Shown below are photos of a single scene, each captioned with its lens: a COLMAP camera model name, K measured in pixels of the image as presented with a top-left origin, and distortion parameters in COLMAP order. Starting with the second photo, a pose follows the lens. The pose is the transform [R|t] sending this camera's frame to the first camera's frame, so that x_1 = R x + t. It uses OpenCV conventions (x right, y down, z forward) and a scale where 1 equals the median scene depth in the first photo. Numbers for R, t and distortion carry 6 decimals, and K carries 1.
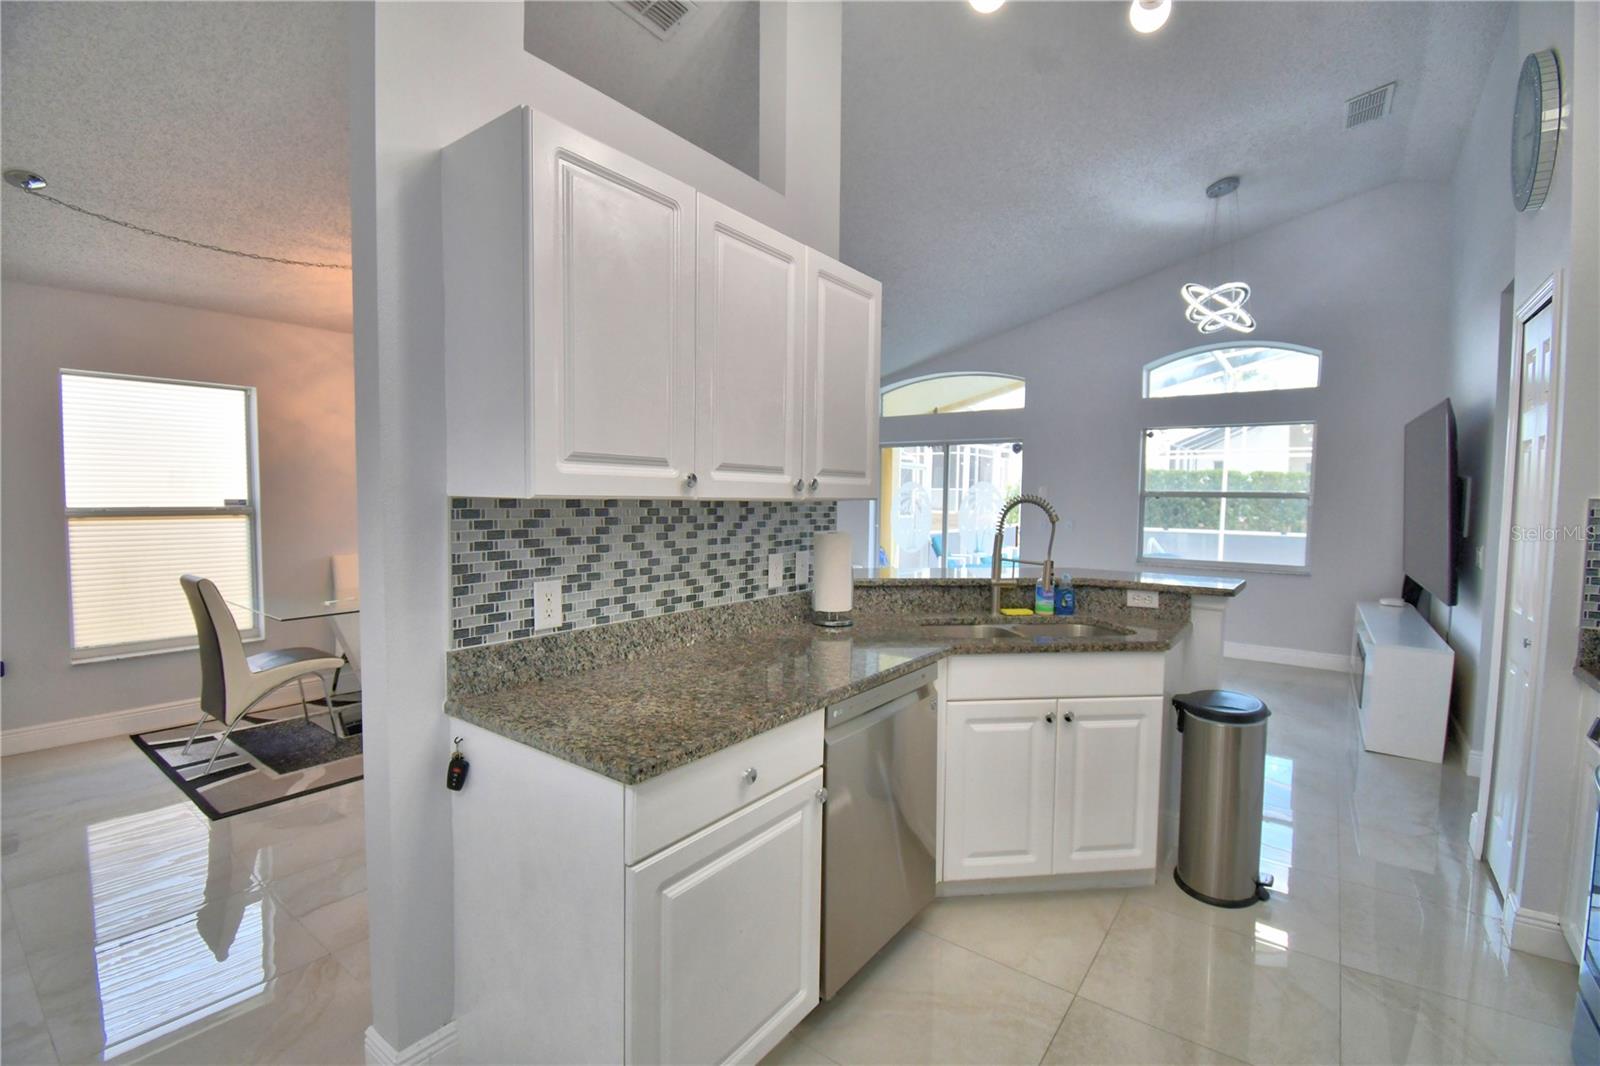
lens RADIAL K [[700.8, 0, 797.7], [0, 700.8, 532.8], [0, 0, 1]] dist [0.019576, -0.023664]
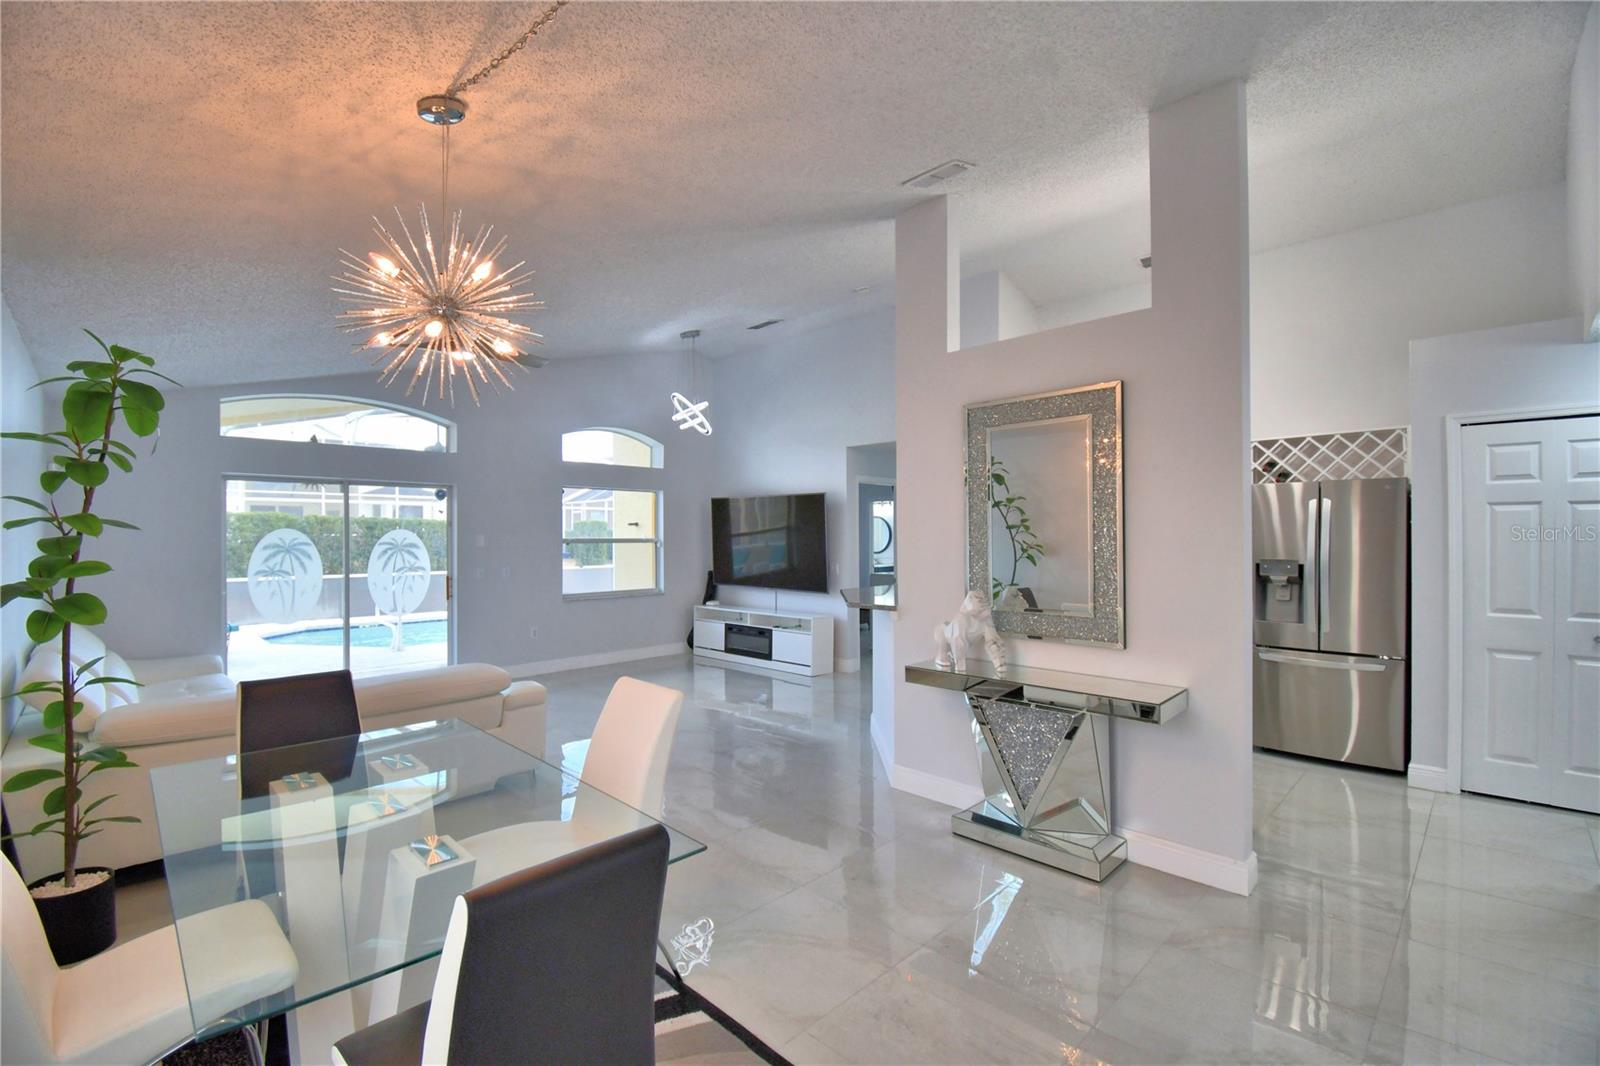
lens RADIAL K [[697.5, 0, 793.2], [0, 697.5, 536.8], [0, 0, 1]] dist [0.018641, -0.025902]
pose [[0.139894, -0.011121, 0.990104, -1.742182], [0.064028, 0.997946, 0.002162, -0.114310], [-0.988094, 0.063092, 0.140318, 1.288851]]
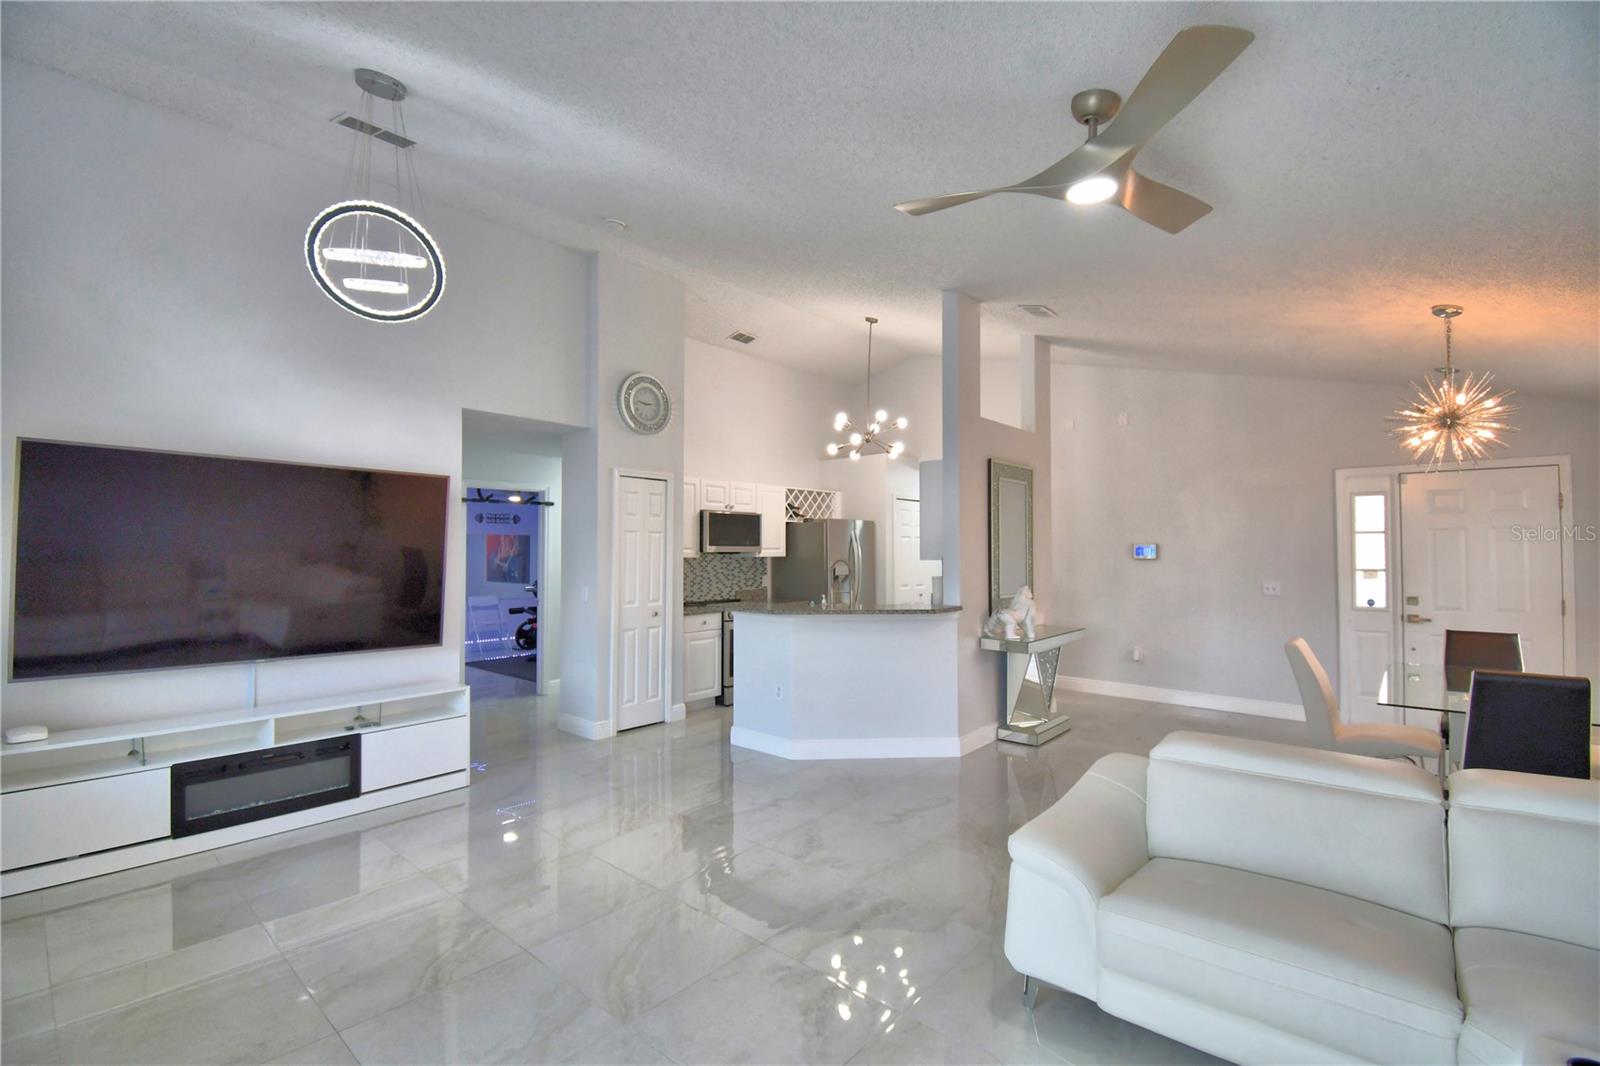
lens RADIAL K [[697.5, 0, 793.2], [0, 697.5, 536.8], [0, 0, 1]] dist [0.018641, -0.025902]
pose [[-0.997043, -0.006765, 0.076551, 0.352082], [-0.003923, 0.999300, 0.037209, -0.209347], [-0.076749, 0.036798, -0.996371, 3.437542]]
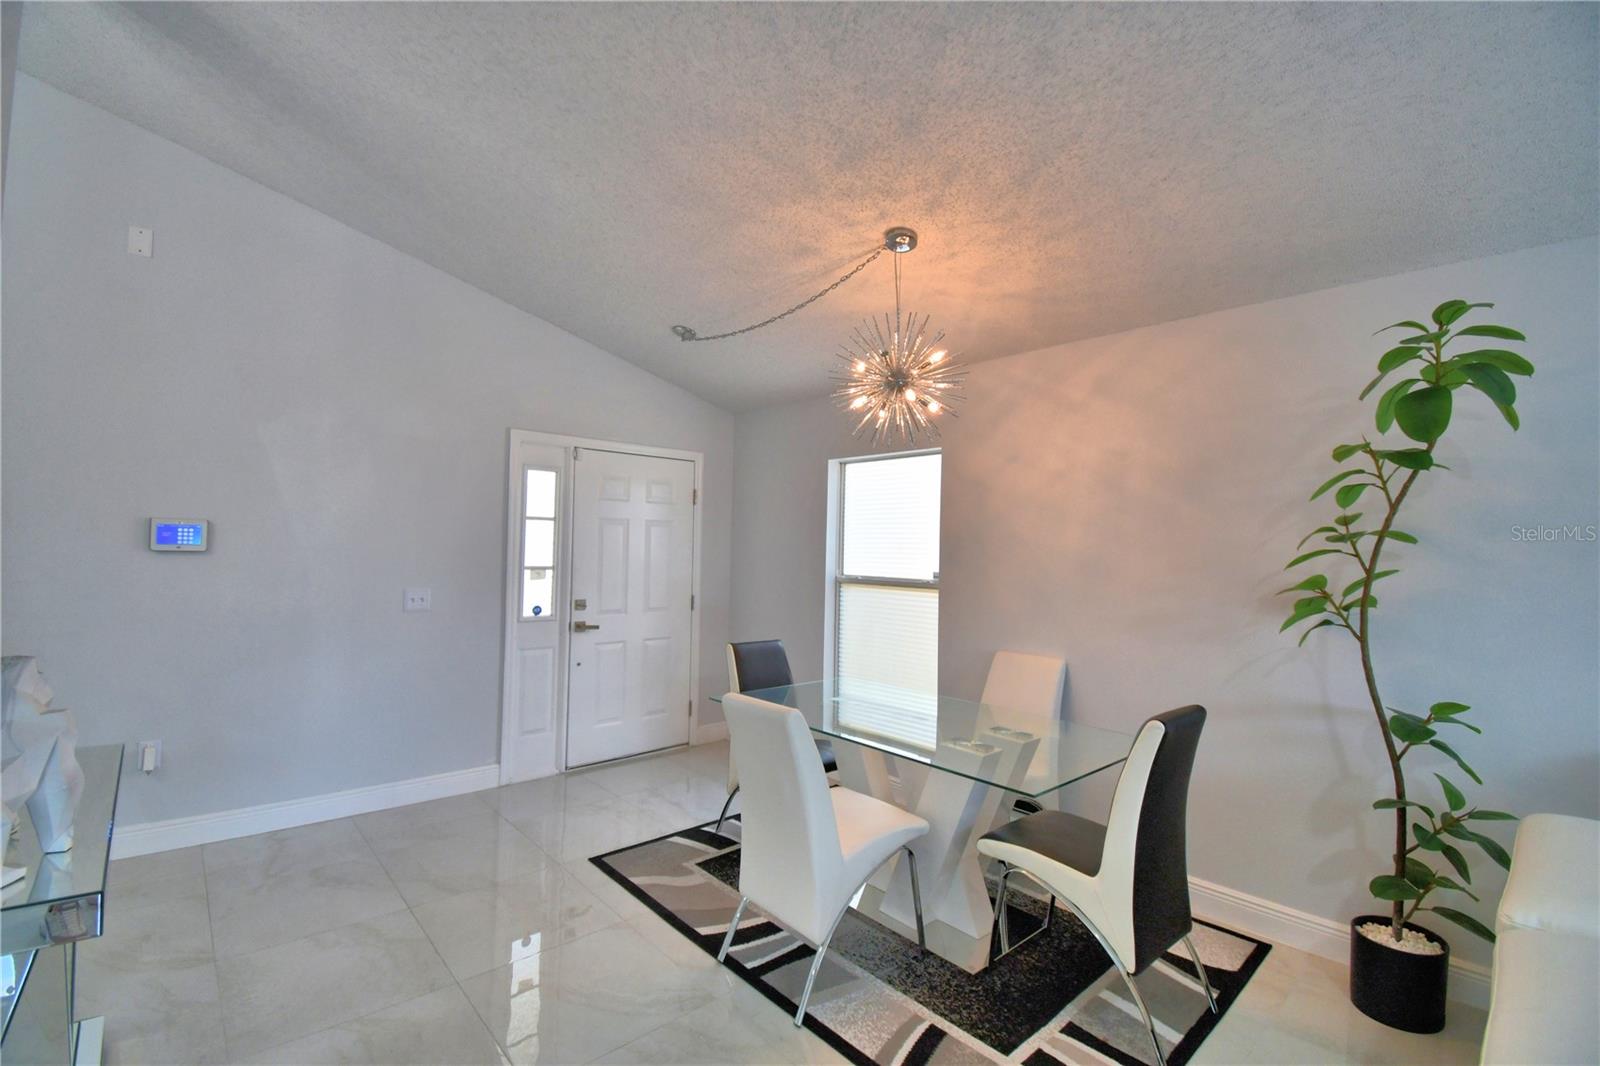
lens RADIAL K [[697.5, 0, 793.2], [0, 697.5, 536.8], [0, 0, 1]] dist [0.018641, -0.025902]
pose [[-0.190957, -0.029855, -0.981144, 0.226442], [-0.080009, 0.996685, -0.014756, -0.119797], [0.978332, 0.075683, -0.192713, 1.876146]]
